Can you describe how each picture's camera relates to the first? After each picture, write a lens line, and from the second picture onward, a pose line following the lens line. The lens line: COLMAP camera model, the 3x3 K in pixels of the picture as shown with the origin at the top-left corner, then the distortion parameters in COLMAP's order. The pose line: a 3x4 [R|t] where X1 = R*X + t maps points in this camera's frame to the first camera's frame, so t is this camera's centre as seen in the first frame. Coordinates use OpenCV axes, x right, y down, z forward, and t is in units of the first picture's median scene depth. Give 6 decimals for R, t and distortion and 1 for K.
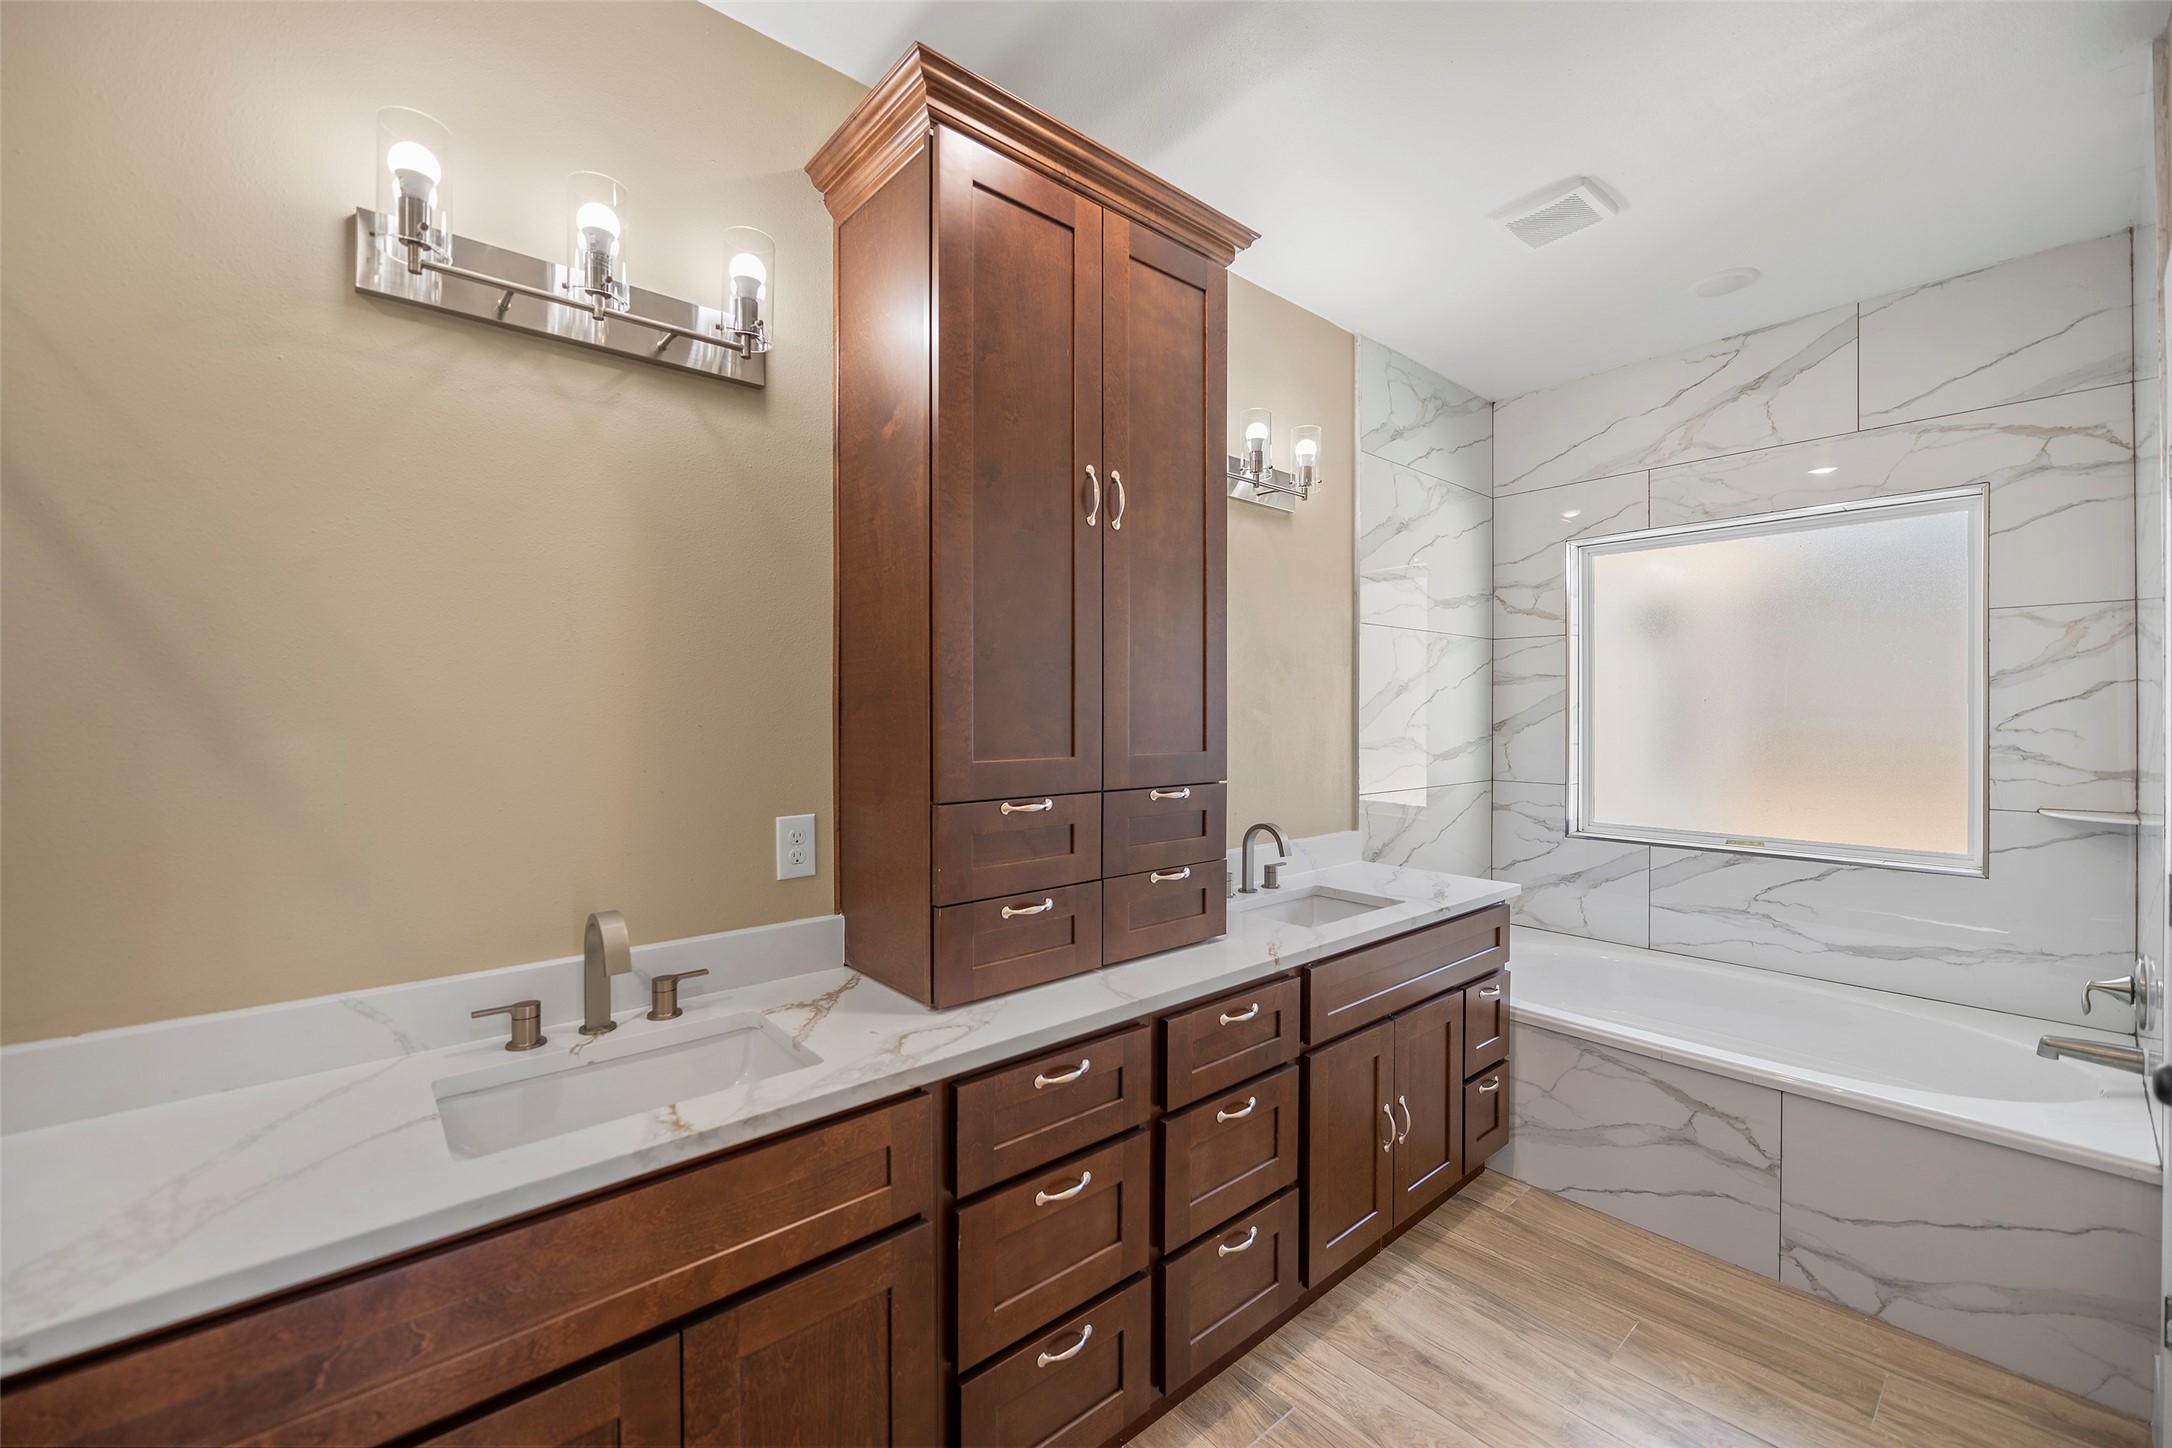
lens RADIAL K [[884.1, 0, 1082.6], [0, 884.1, 715.6], [0, 0, 1]] dist [-0.003512, -0.000934]
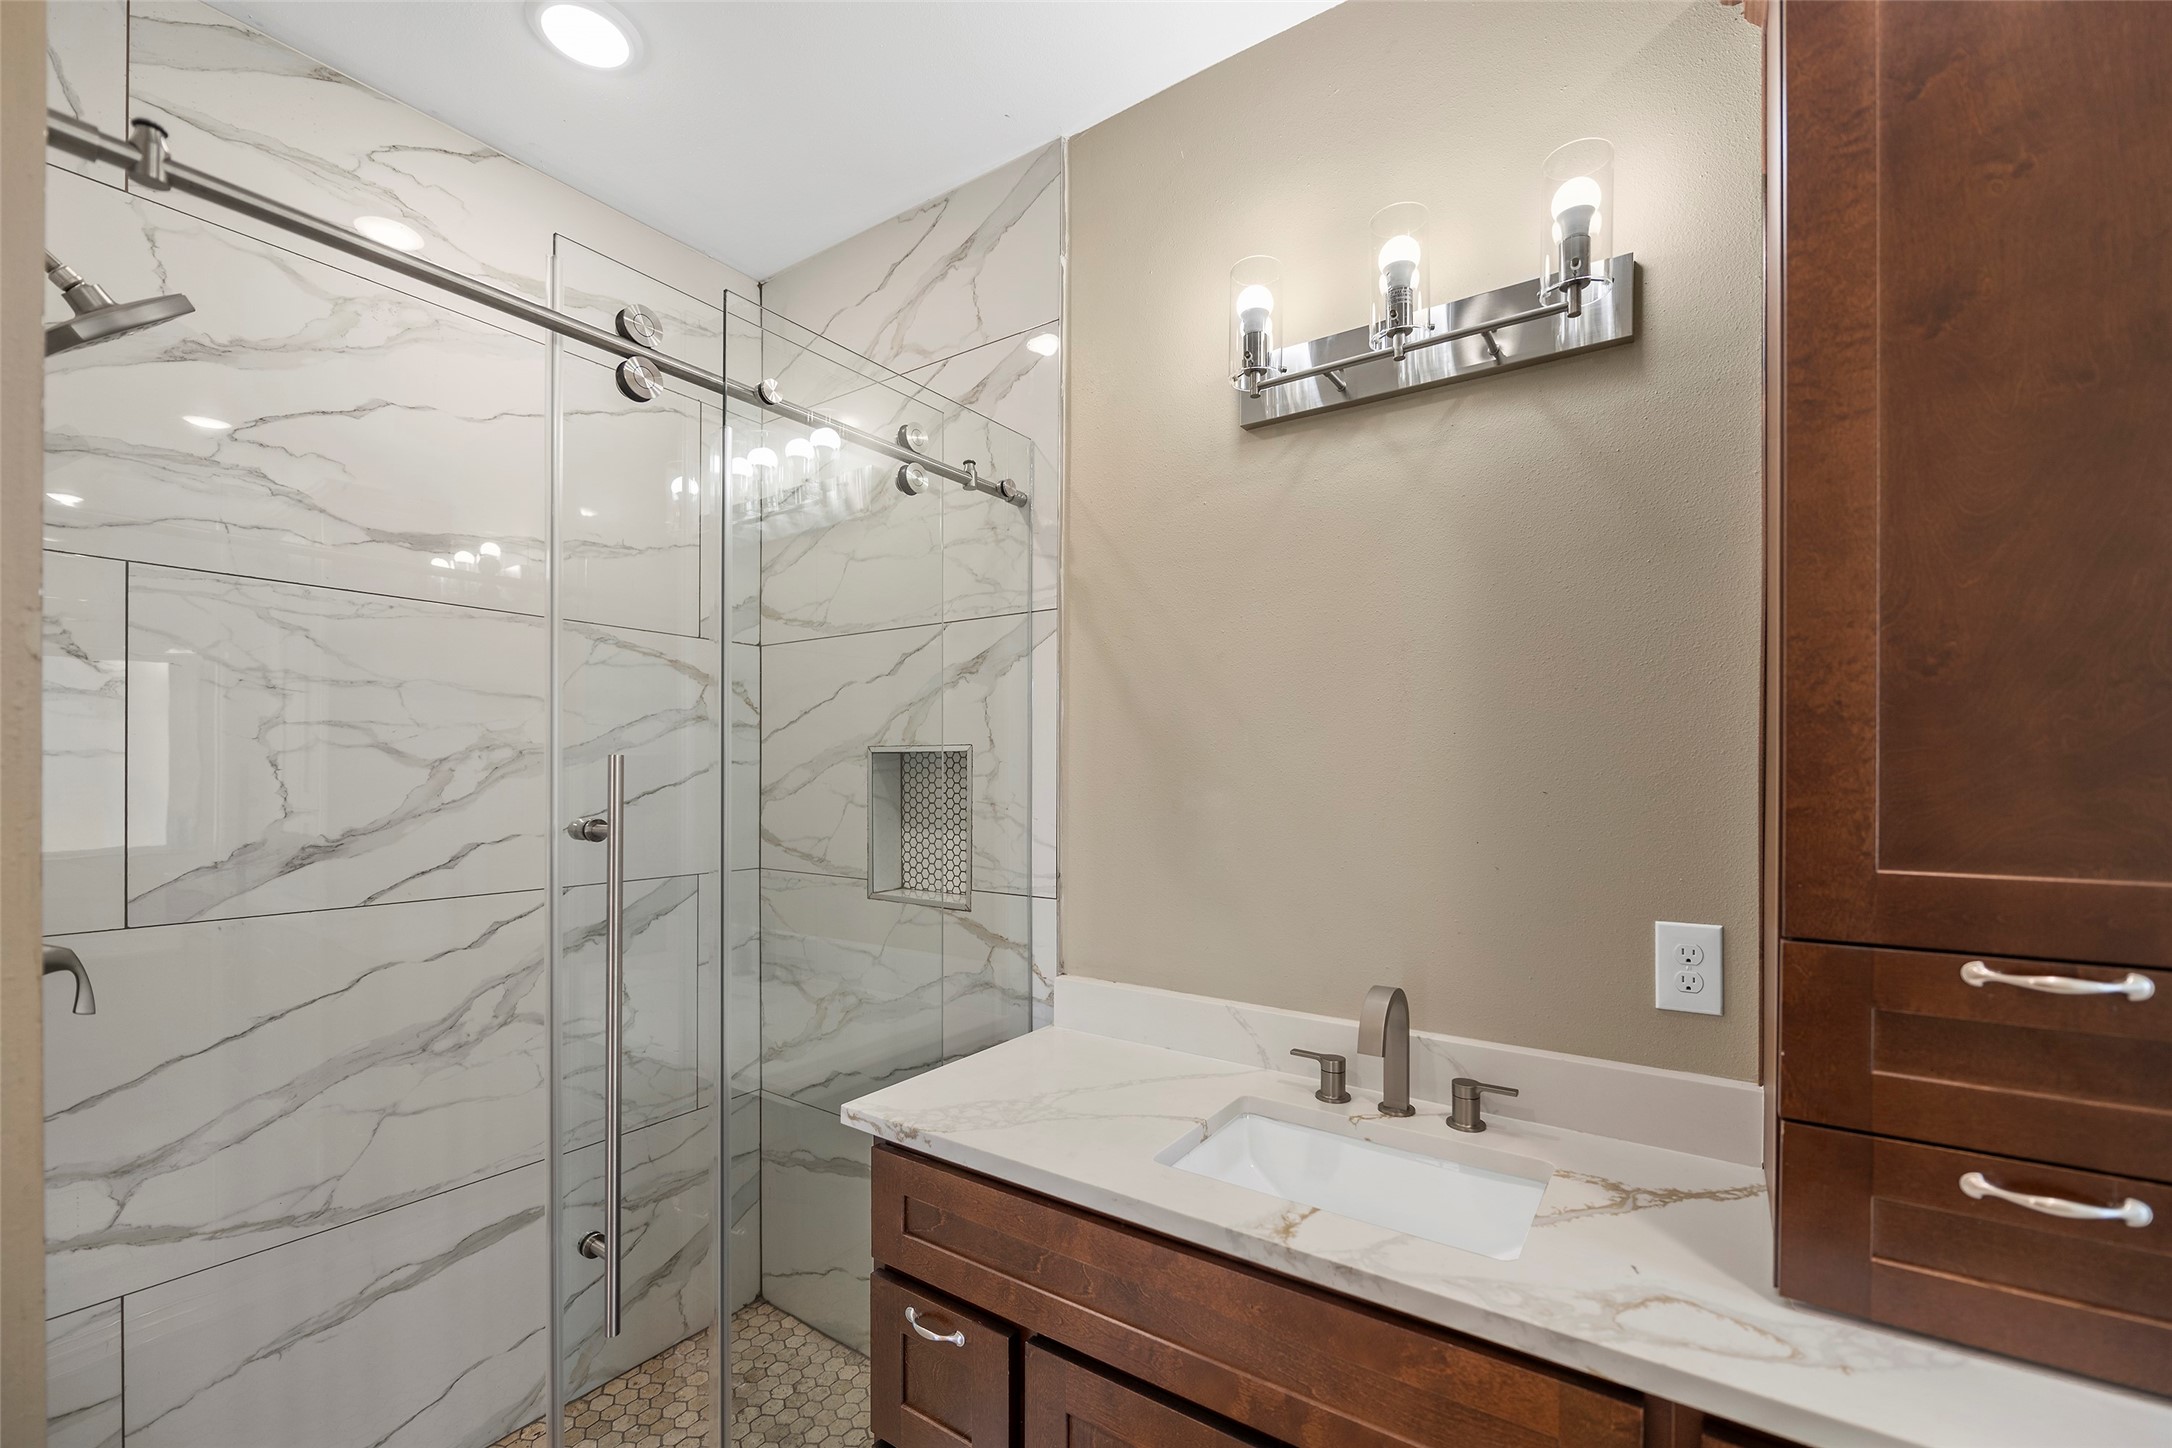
lens RADIAL K [[884.1, 0, 1054.9], [0, 884.1, 773.4], [0, 0, 1]] dist [-0.003512, -0.000934]
pose [[0.252762, 0.001556, -0.967527, 0.271371], [-0.005779, 0.999983, 0.000098, -0.003191], [0.967511, 0.005567, 0.252767, 0.403182]]
